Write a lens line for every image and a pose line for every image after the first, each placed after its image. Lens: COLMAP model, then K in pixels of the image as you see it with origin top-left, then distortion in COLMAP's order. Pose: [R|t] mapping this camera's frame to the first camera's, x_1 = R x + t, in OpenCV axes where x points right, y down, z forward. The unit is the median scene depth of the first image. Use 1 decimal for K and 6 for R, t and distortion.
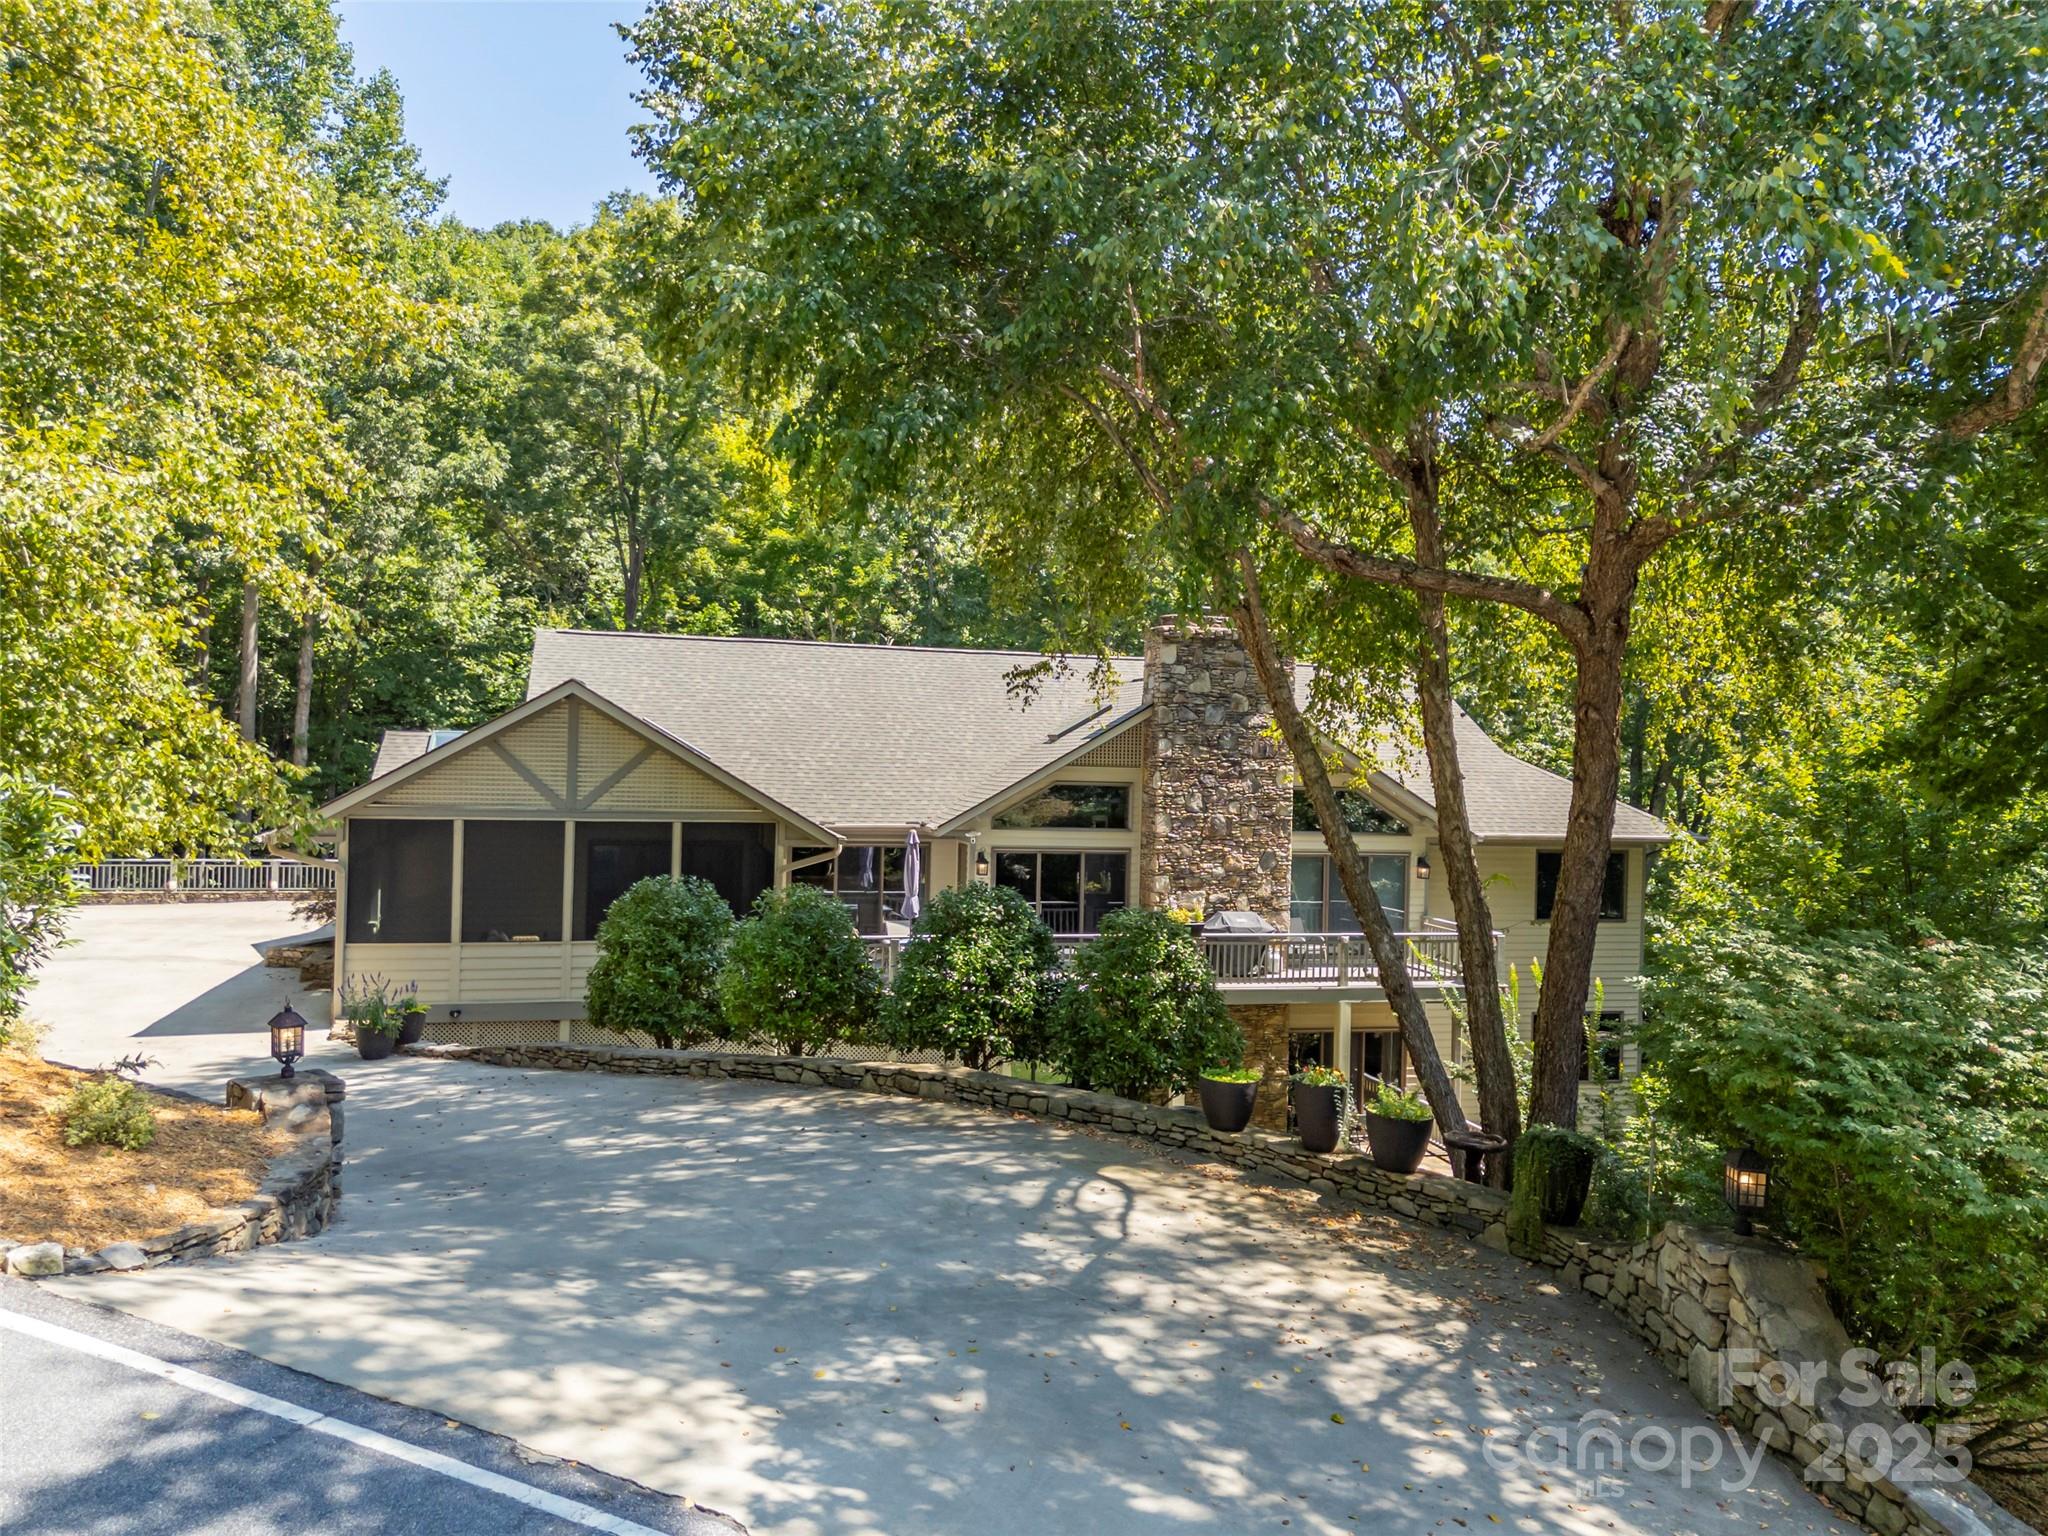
lens RADIAL K [[1496.3, 0, 1024.1], [0, 1496.3, 758.9], [0, 0, 1]] dist [0.065339, -0.033432]
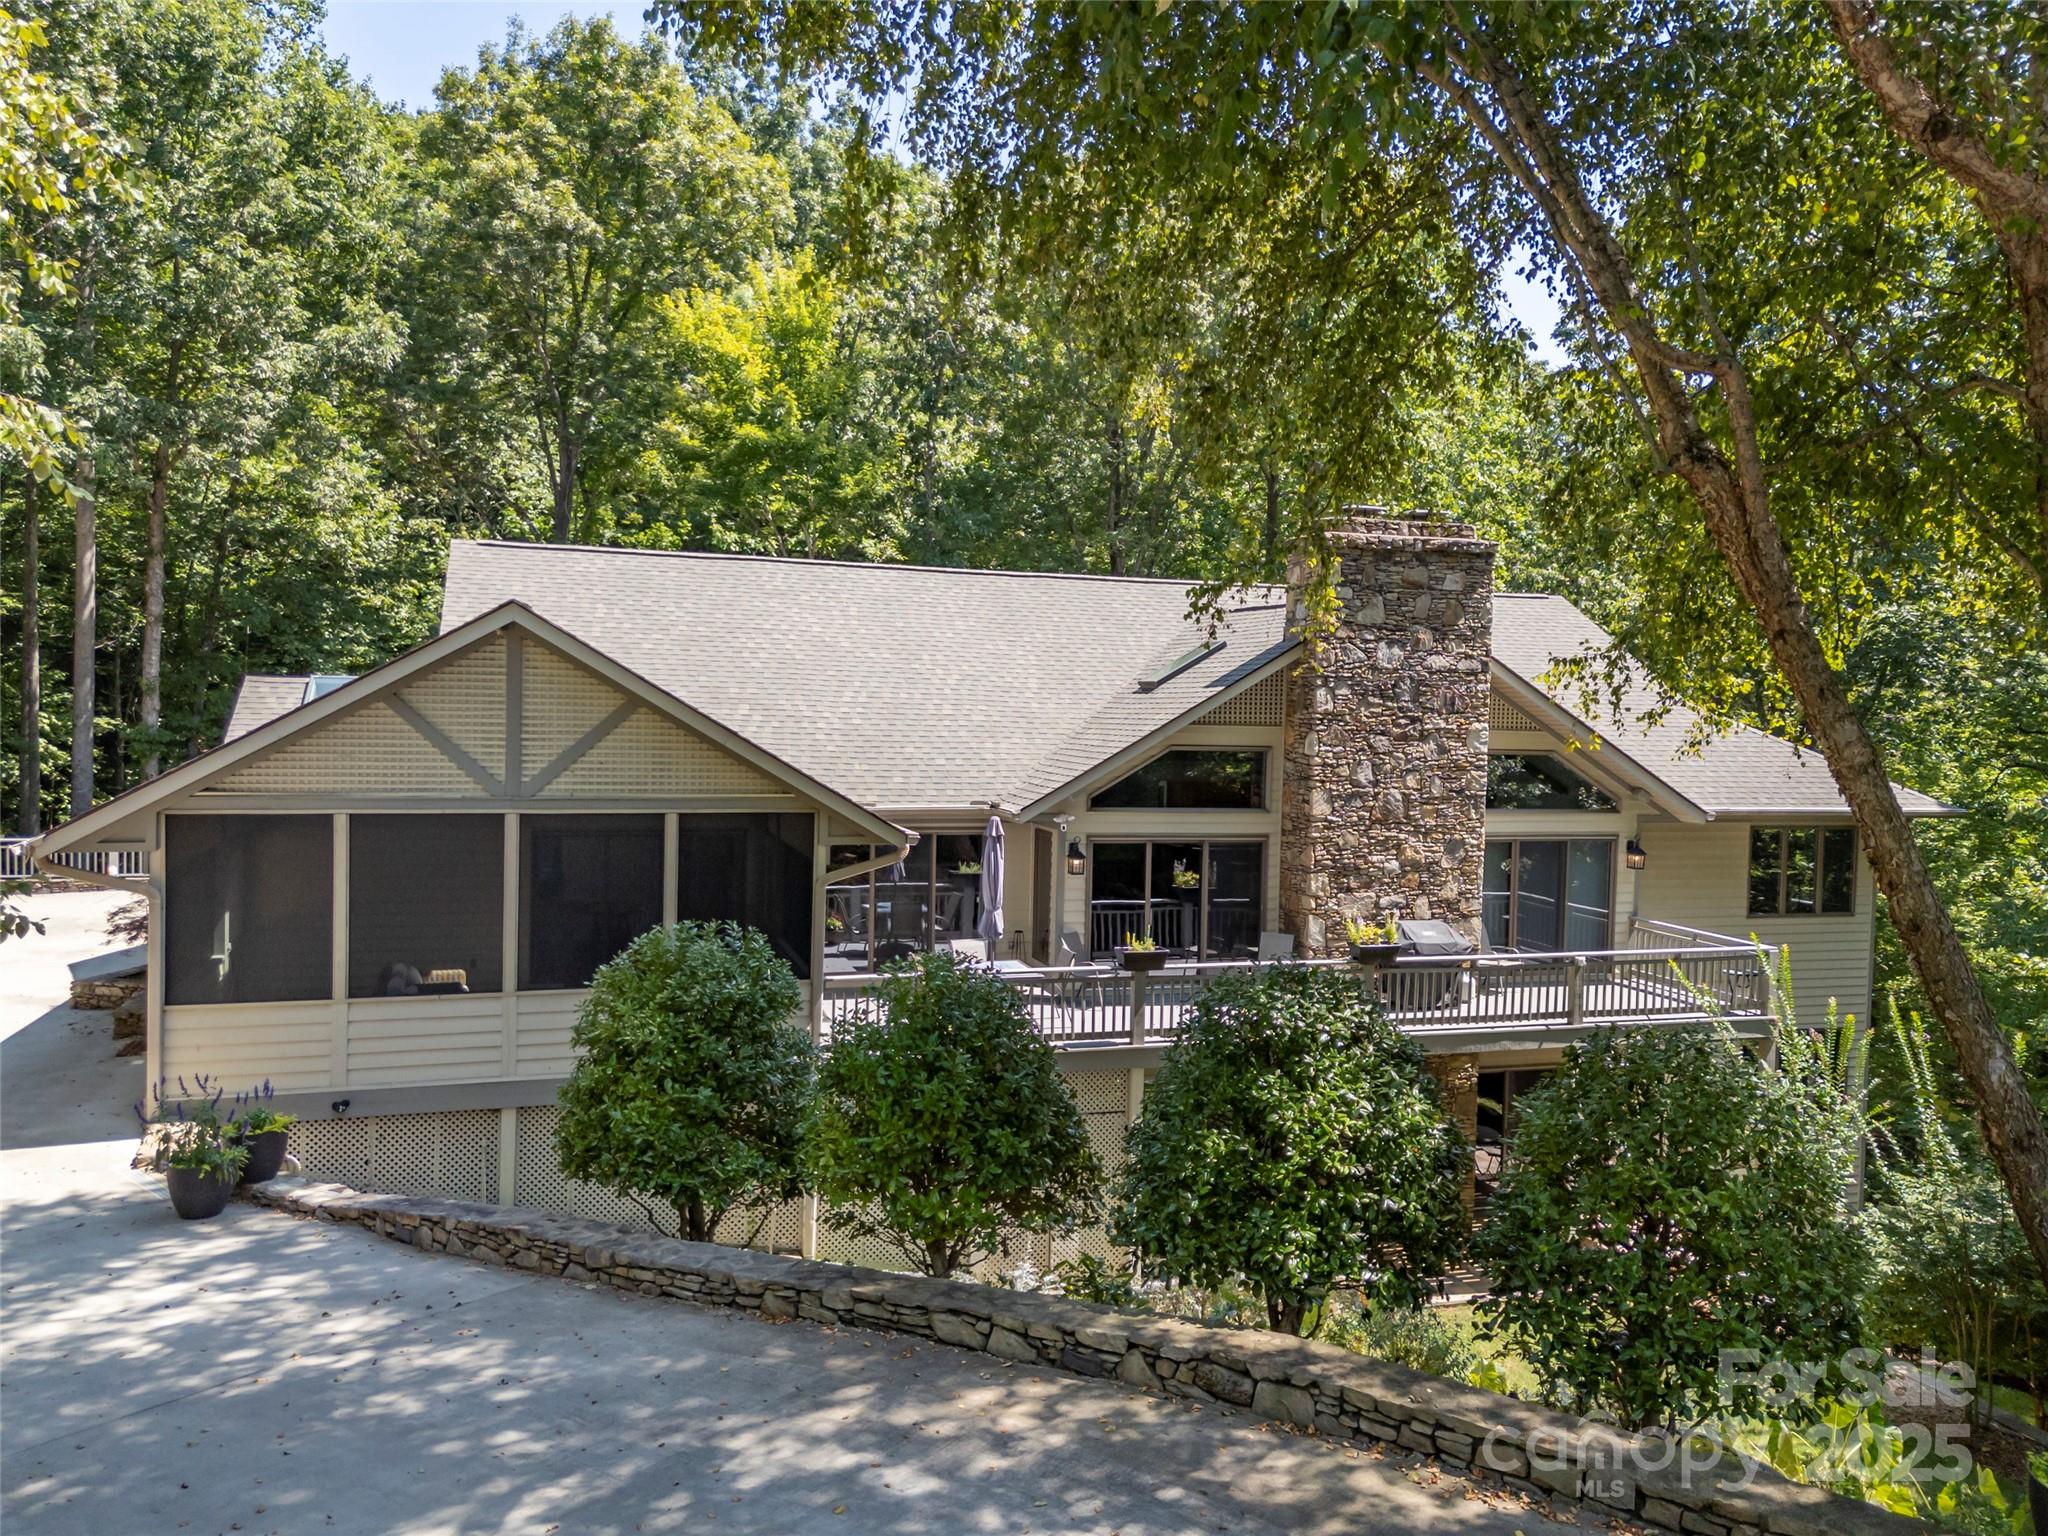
lens RADIAL K [[1496.3, 0, 1022.3], [0, 1496.3, 760.4], [0, 0, 1]] dist [0.065339, -0.033432]
pose [[0.998612, -0.003980, 0.052514, -0.088436], [0.001846, 0.999173, 0.040613, -0.007385], [-0.052632, -0.040459, 0.997794, 0.257151]]
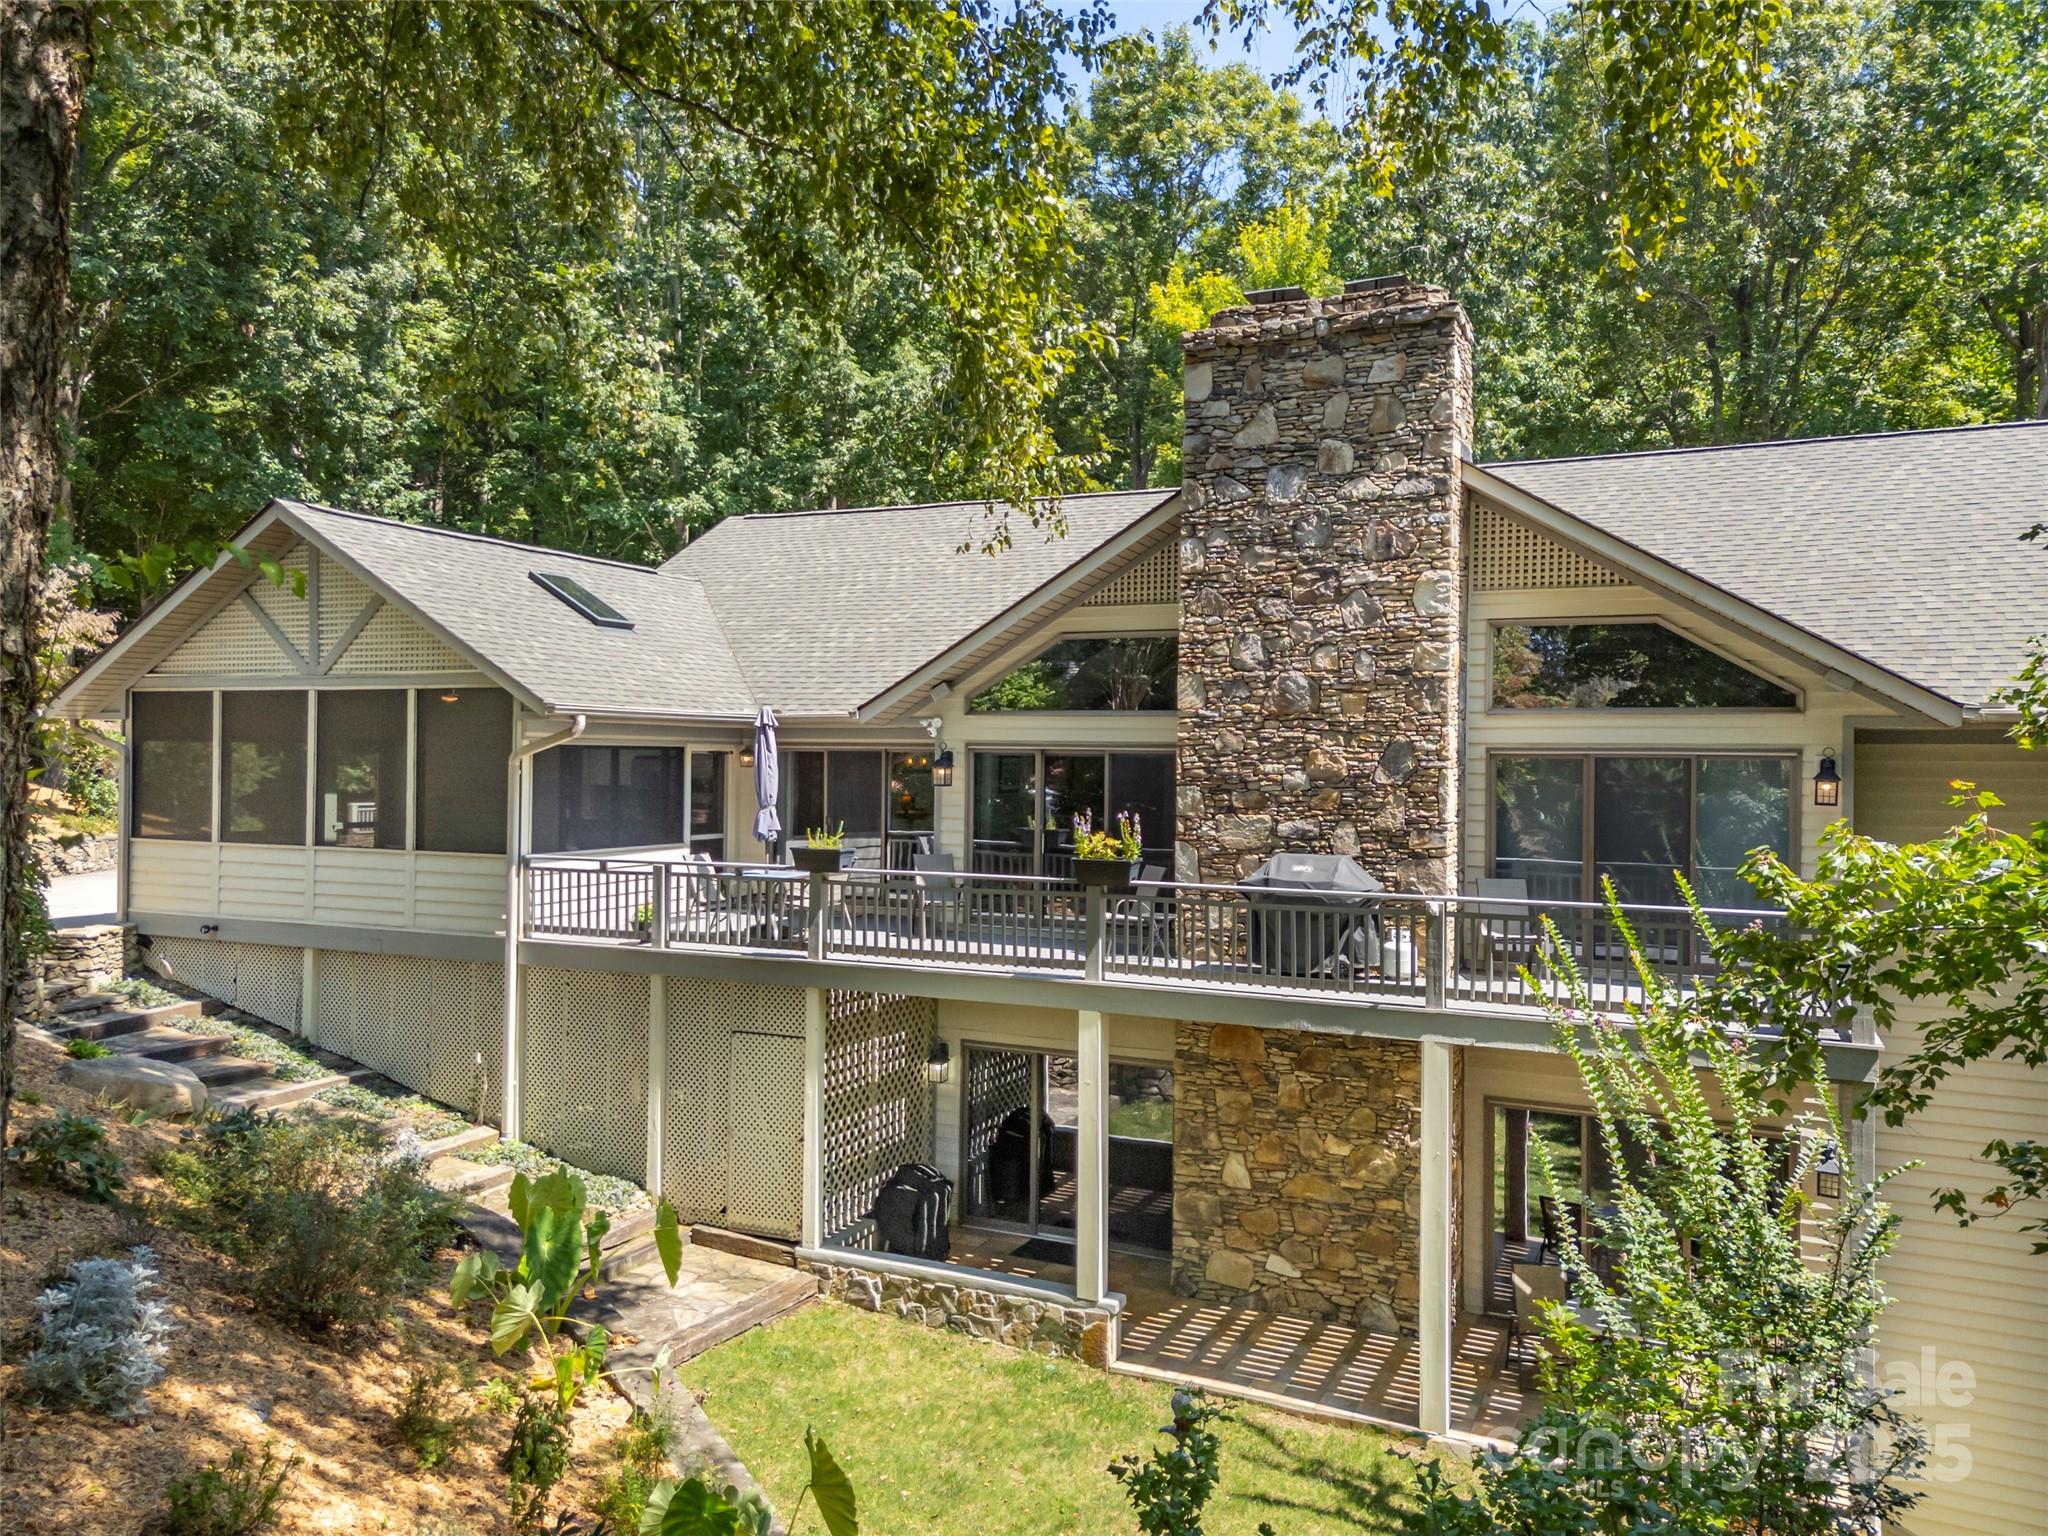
lens RADIAL K [[1496.3, 0, 1015.4], [0, 1496.3, 770.4], [0, 0, 1]] dist [0.065339, -0.033432]
pose [[0.772917, -0.012421, -0.634385, 0.374340], [0.005718, 0.999904, -0.012611, 0.074981], [0.634481, 0.006120, 0.772914, 0.503687]]
